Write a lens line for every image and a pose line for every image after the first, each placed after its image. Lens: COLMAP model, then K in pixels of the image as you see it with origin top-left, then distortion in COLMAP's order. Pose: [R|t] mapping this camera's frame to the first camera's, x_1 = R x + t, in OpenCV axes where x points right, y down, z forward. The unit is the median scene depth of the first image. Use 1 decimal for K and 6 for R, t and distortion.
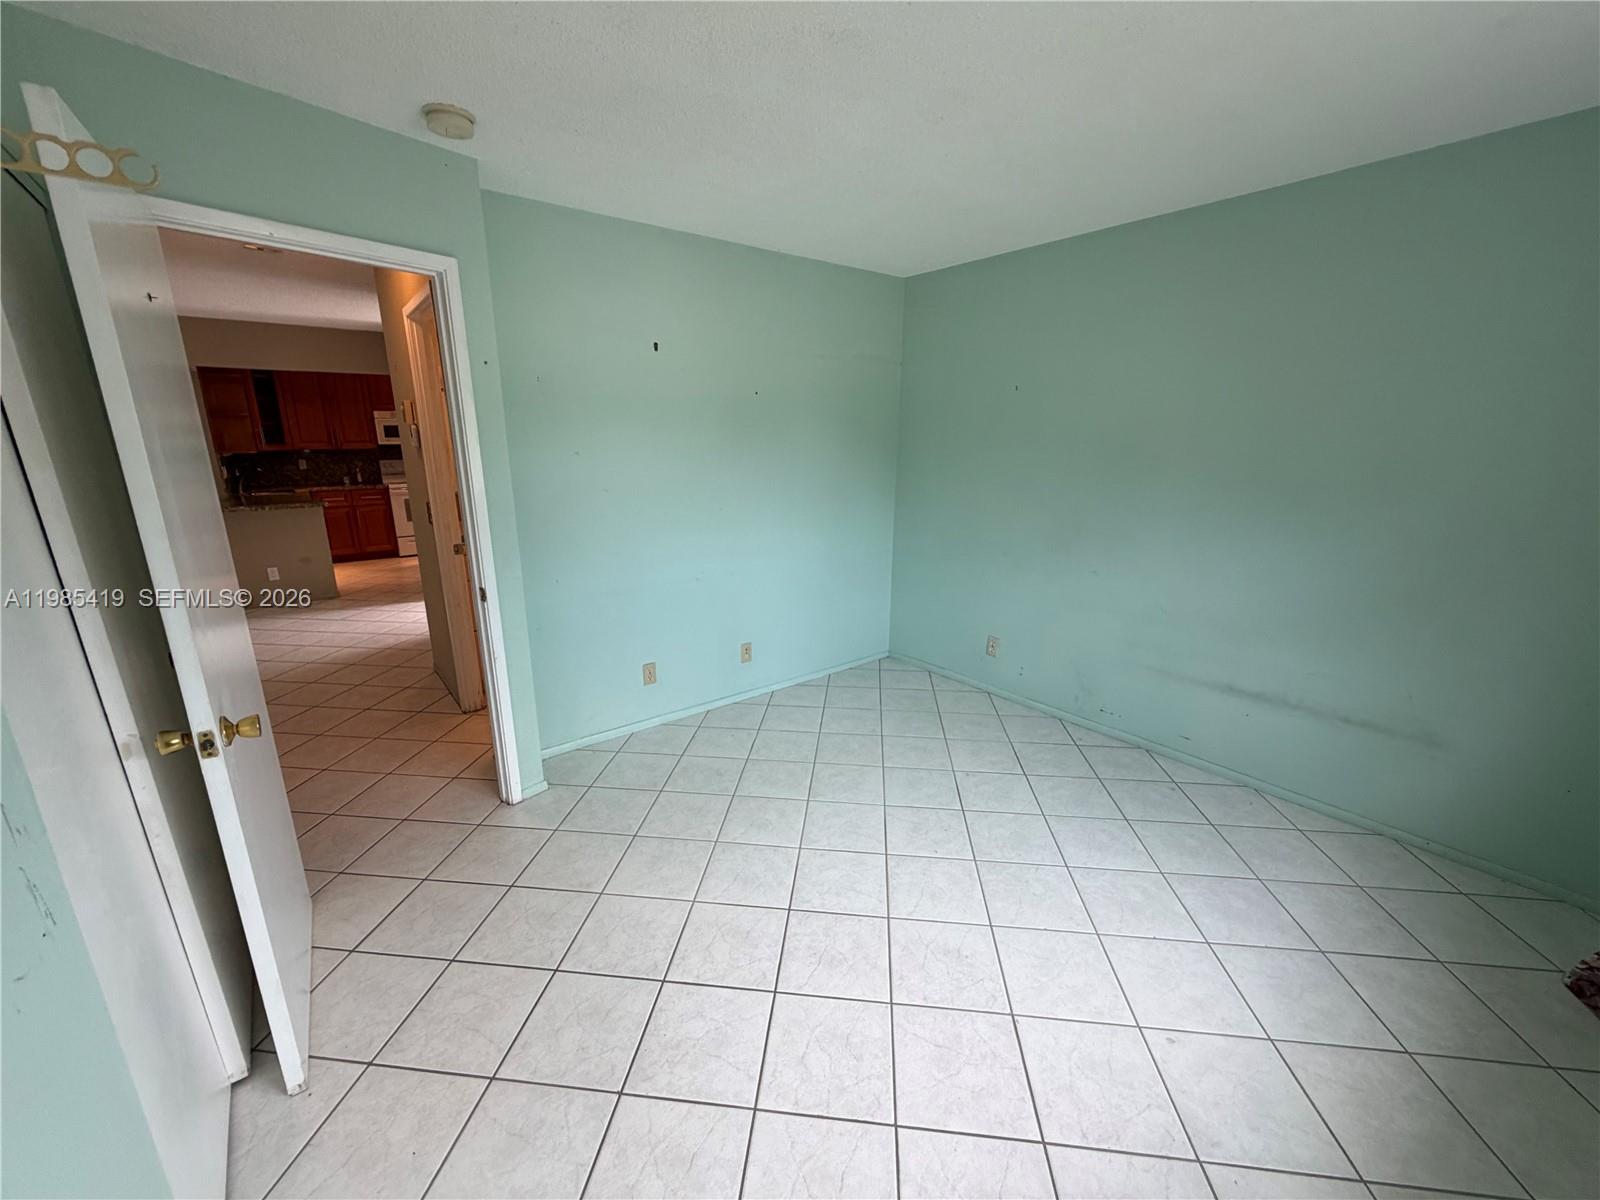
lens RADIAL K [[633.8, 0, 796.9], [0, 633.8, 603.9], [0, 0, 1]] dist [-0.003048, -0.000332]
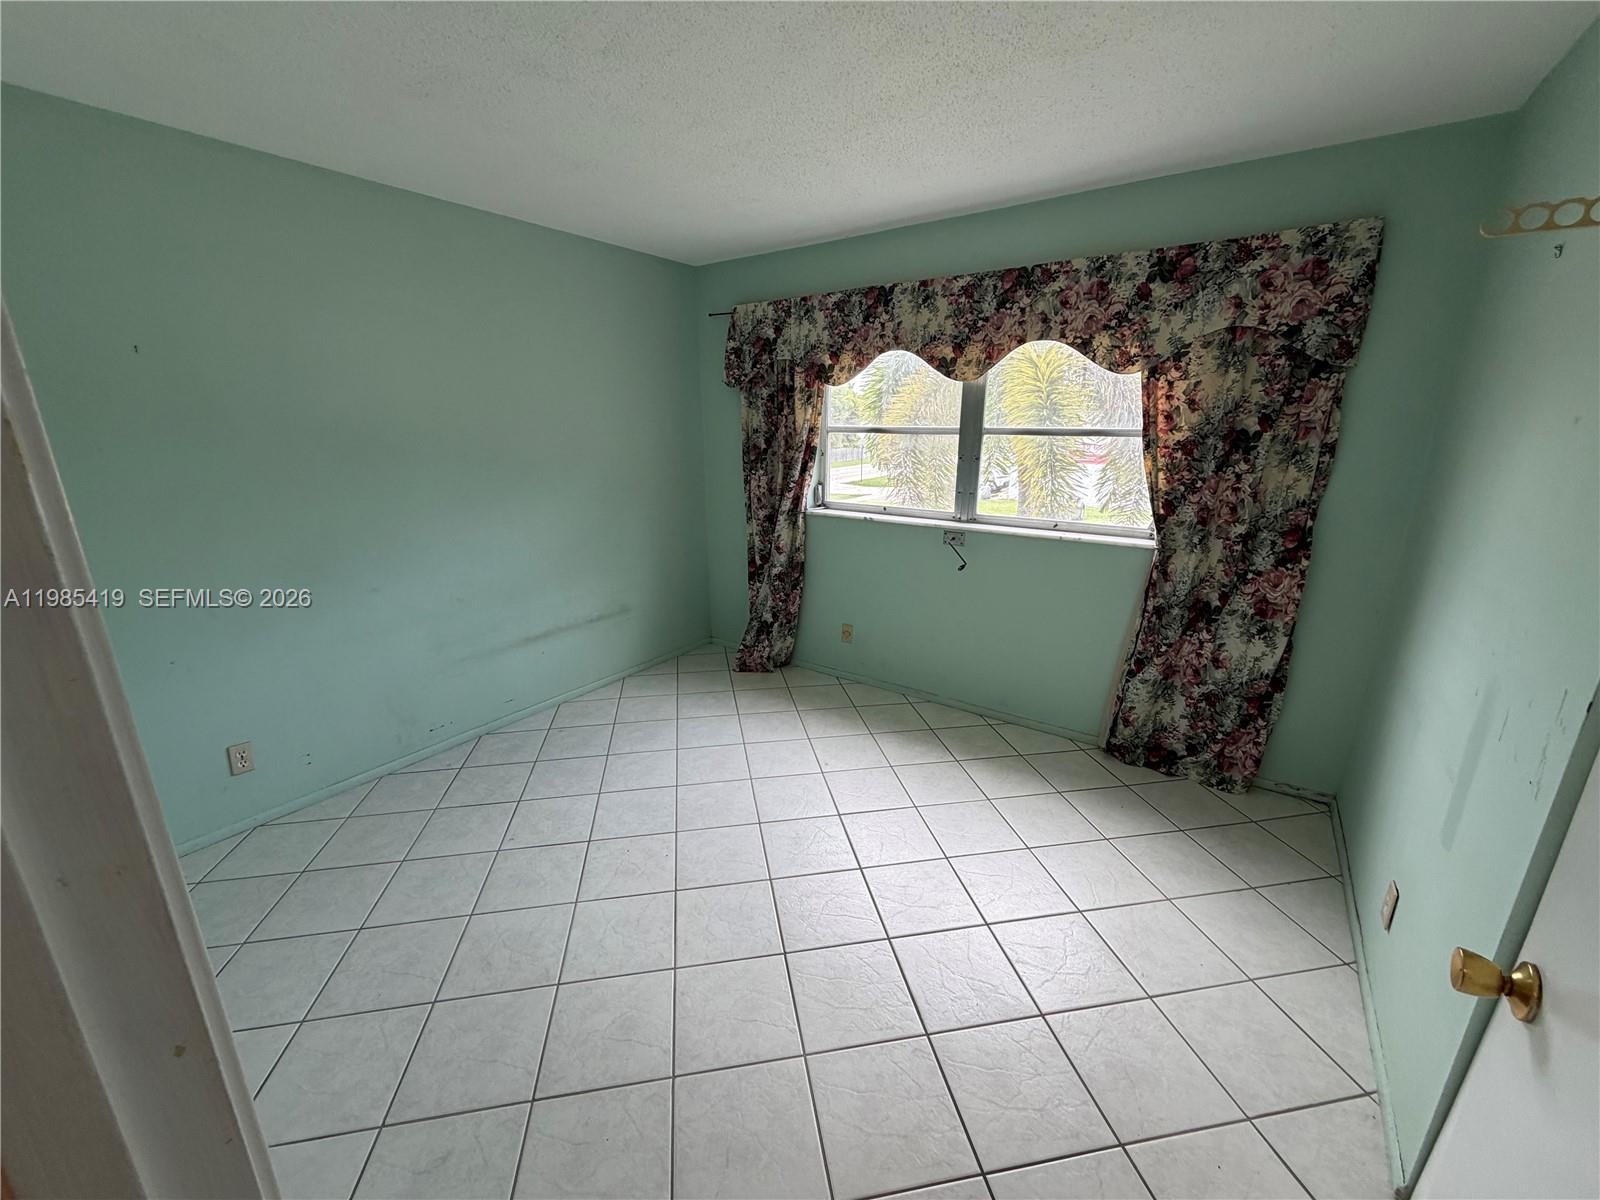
lens RADIAL K [[633.8, 0, 797.0], [0, 633.8, 601.5], [0, 0, 1]] dist [-0.003048, -0.000332]
pose [[-0.281036, -0.261218, 0.923463, -0.610658], [0.249512, 0.909266, 0.333136, -0.229916], [-0.926694, 0.324038, -0.190359, 0.840945]]
